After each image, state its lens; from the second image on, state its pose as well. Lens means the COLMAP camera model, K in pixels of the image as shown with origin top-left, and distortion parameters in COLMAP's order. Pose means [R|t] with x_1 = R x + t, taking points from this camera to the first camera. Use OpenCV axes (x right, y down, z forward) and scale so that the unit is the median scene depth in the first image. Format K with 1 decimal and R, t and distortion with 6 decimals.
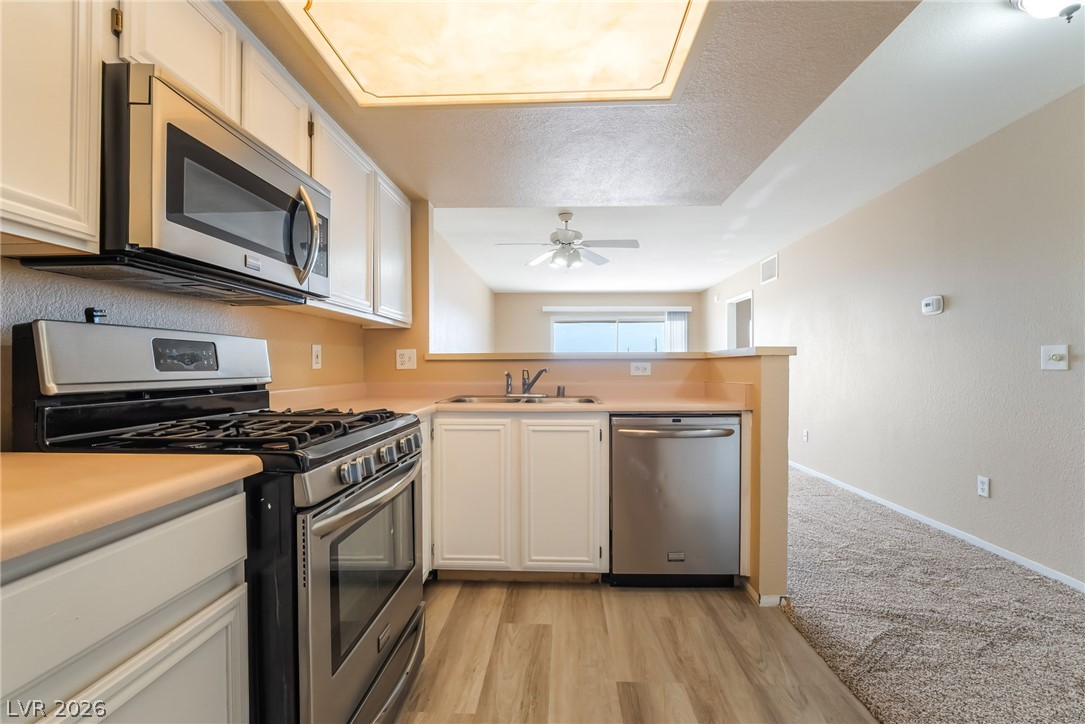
lens RADIAL K [[471.3, 0, 538.8], [0, 471.3, 368.2], [0, 0, 1]] dist [-0.008728, 0.000607]
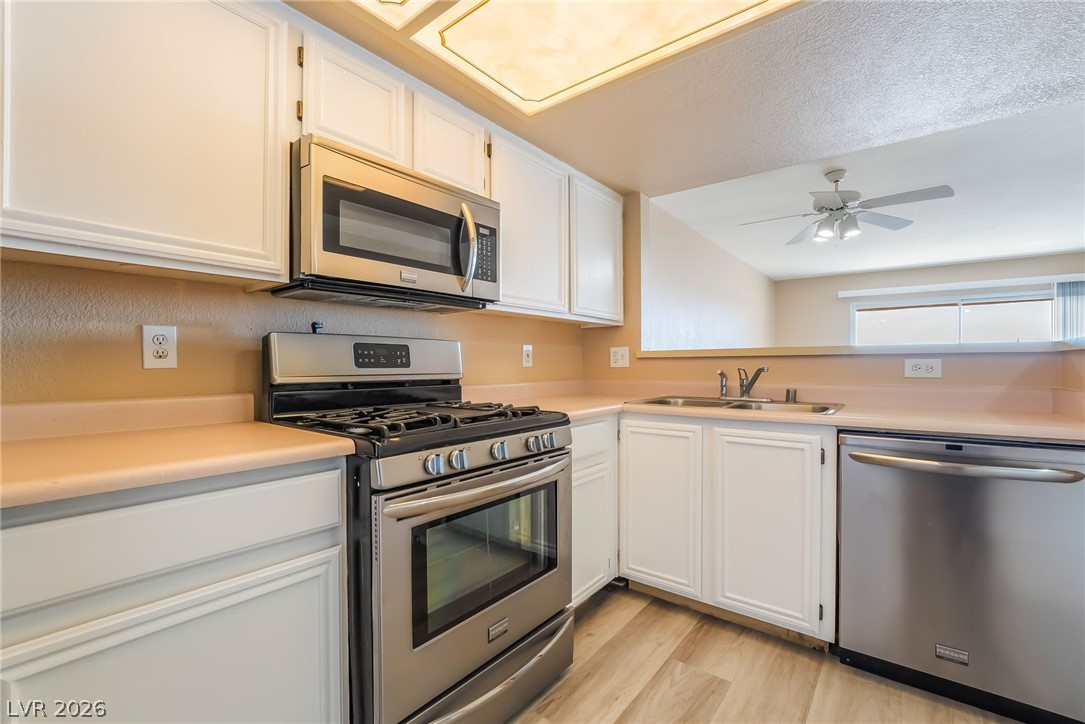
lens RADIAL K [[463.9, 0, 537.7], [0, 463.9, 367.6], [0, 0, 1]] dist [-0.014163, 0.000219]
pose [[0.808160, 0.003943, -0.588950, 0.215150], [-0.002578, 0.999992, 0.003156, -0.000246], [0.588957, -0.001033, 0.808163, 0.157210]]
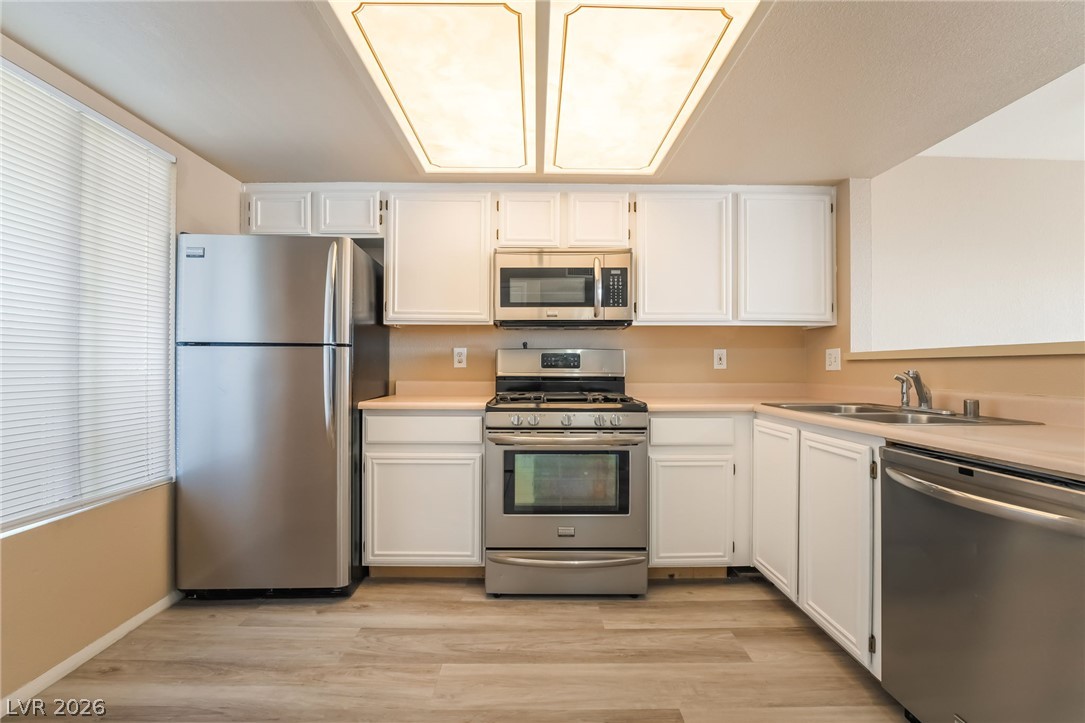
lens RADIAL K [[471.3, 0, 538.8], [0, 471.3, 367.7], [0, 0, 1]] dist [-0.008728, 0.000607]
pose [[0.049331, 0.004633, -0.998772, 0.849933], [-0.008551, 0.999955, 0.004216, -0.003270], [0.998746, 0.008333, 0.049369, 0.535488]]
